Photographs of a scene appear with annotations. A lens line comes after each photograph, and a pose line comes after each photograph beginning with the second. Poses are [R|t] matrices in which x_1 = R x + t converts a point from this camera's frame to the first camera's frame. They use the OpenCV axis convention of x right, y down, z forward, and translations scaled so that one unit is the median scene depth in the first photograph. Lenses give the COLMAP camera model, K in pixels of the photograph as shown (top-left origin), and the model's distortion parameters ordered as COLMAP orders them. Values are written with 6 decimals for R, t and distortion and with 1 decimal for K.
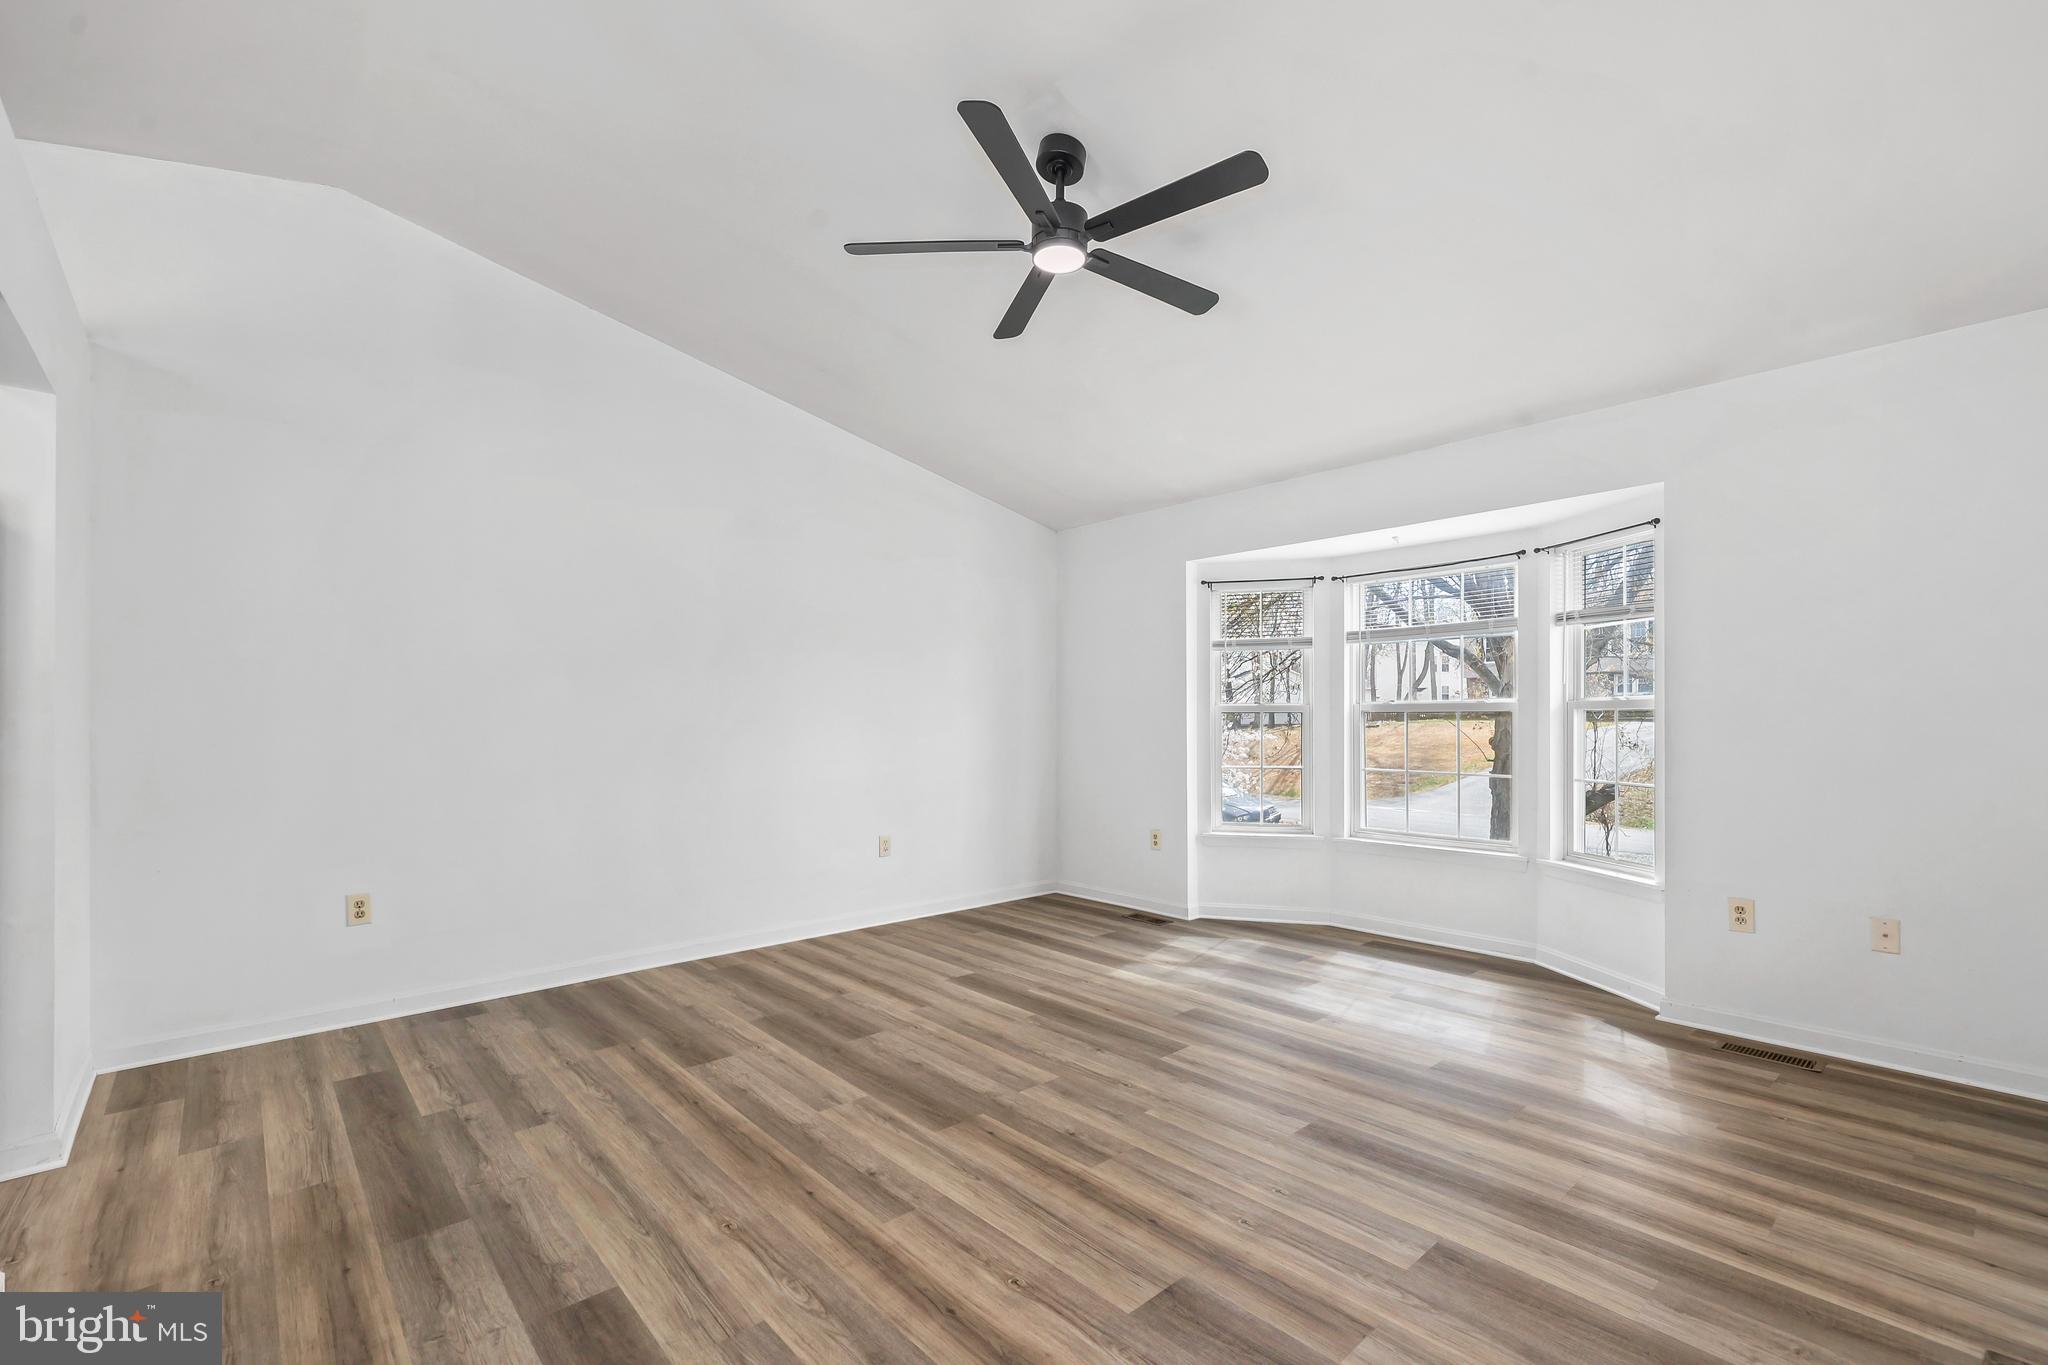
lens RADIAL K [[880.1, 0, 1016.8], [0, 880.1, 723.5], [0, 0, 1]] dist [0.003274, 0.000325]
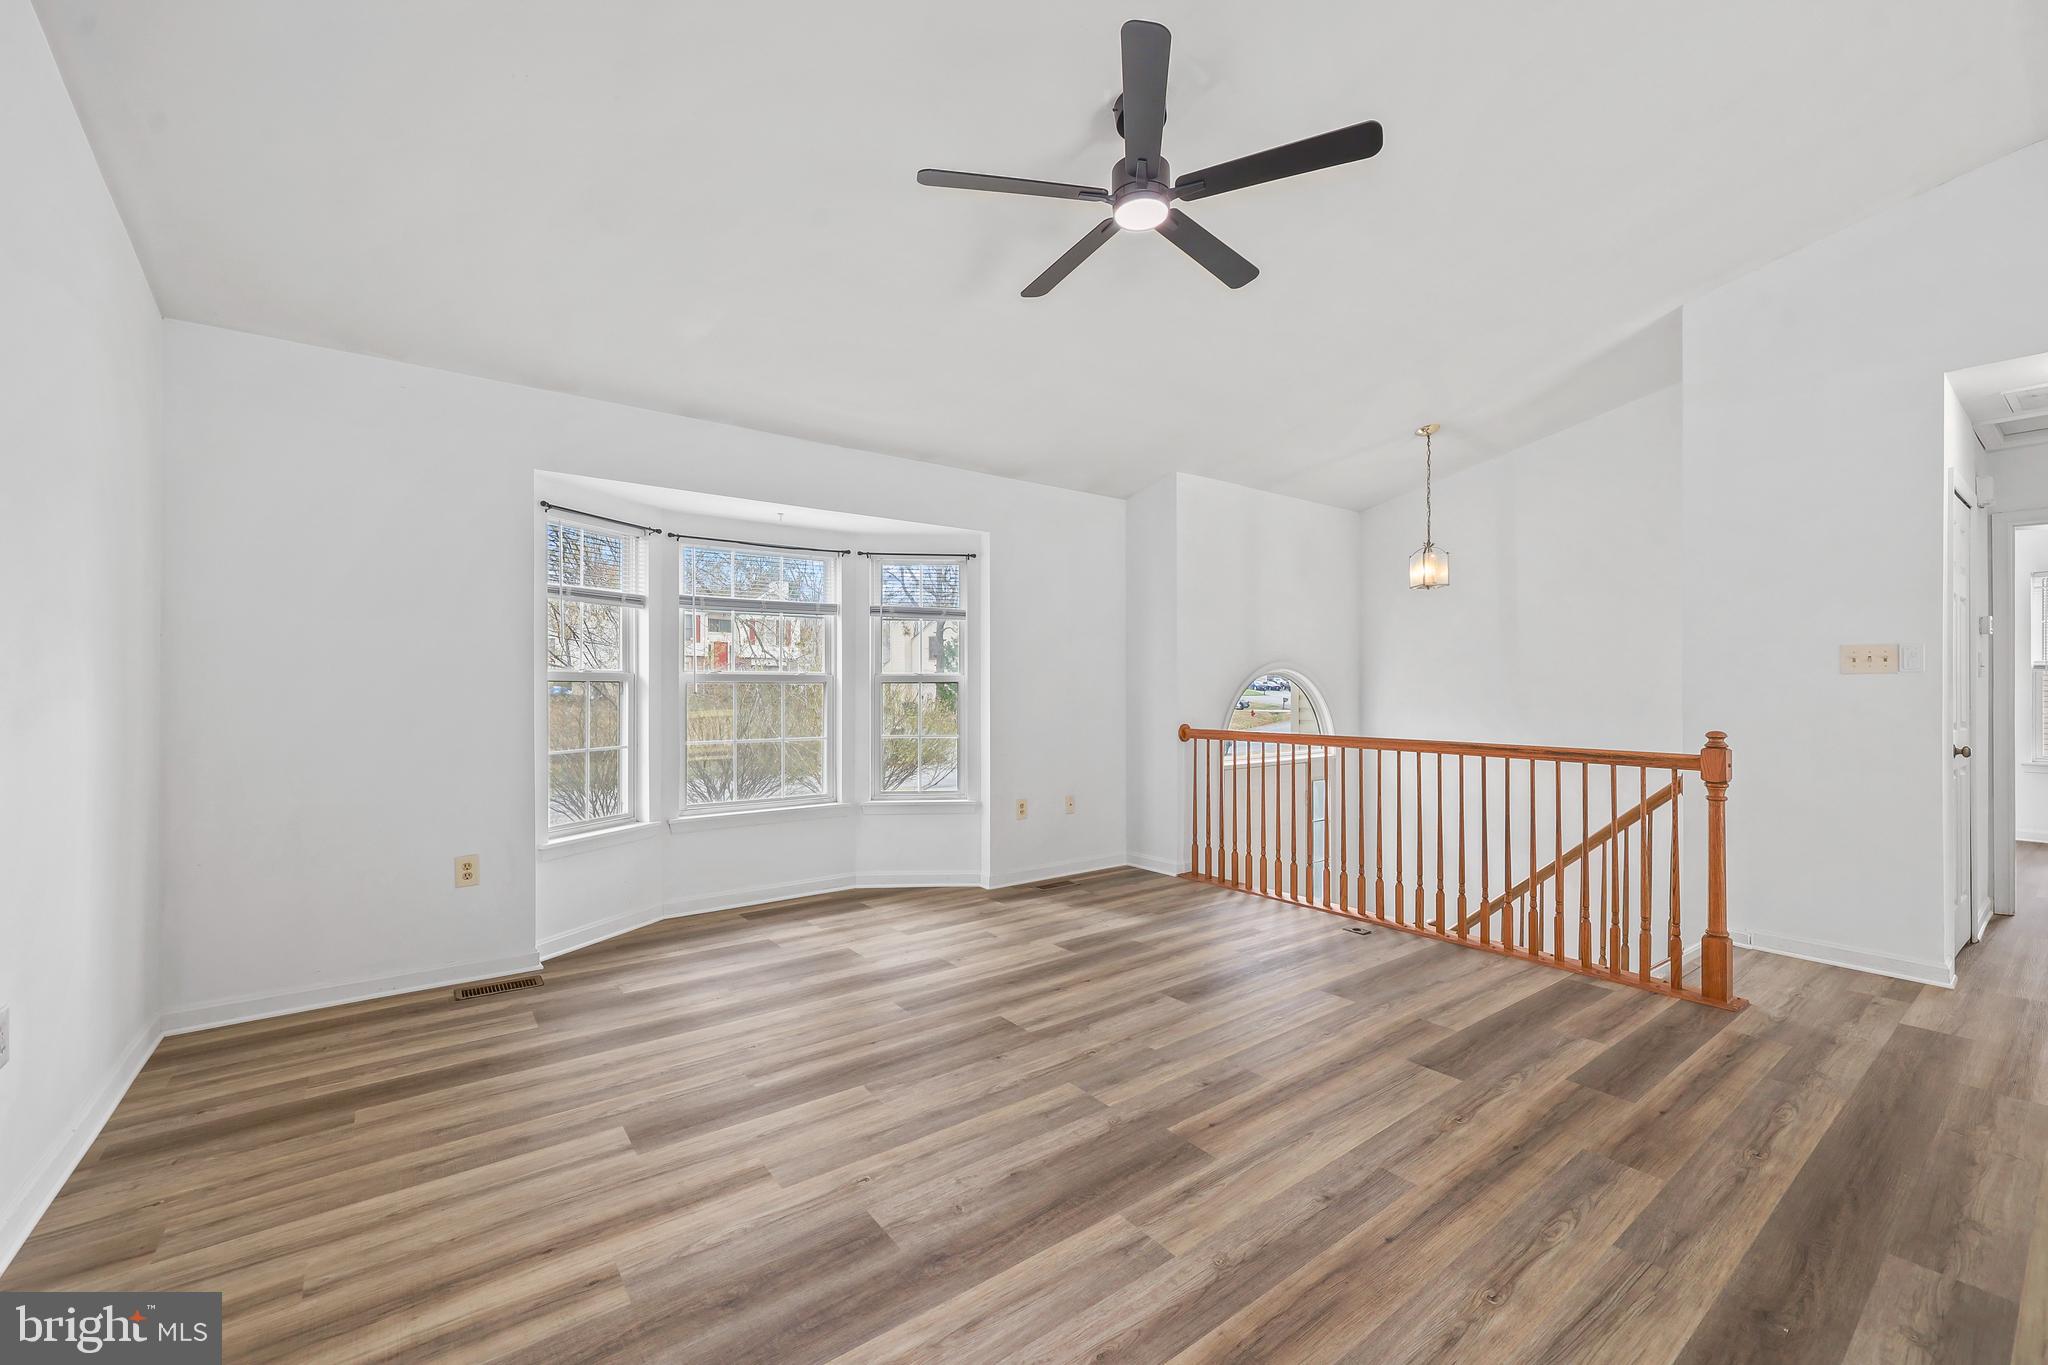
lens RADIAL K [[834.1, 0, 1035.2], [0, 834.1, 692.7], [0, 0, 1]] dist [0.003278, 0.000249]
pose [[0.071850, -0.000161, 0.997415, -0.699762], [0.005920, 0.999982, -0.000265, 0.000881], [-0.997398, 0.005924, 0.071850, 0.840410]]
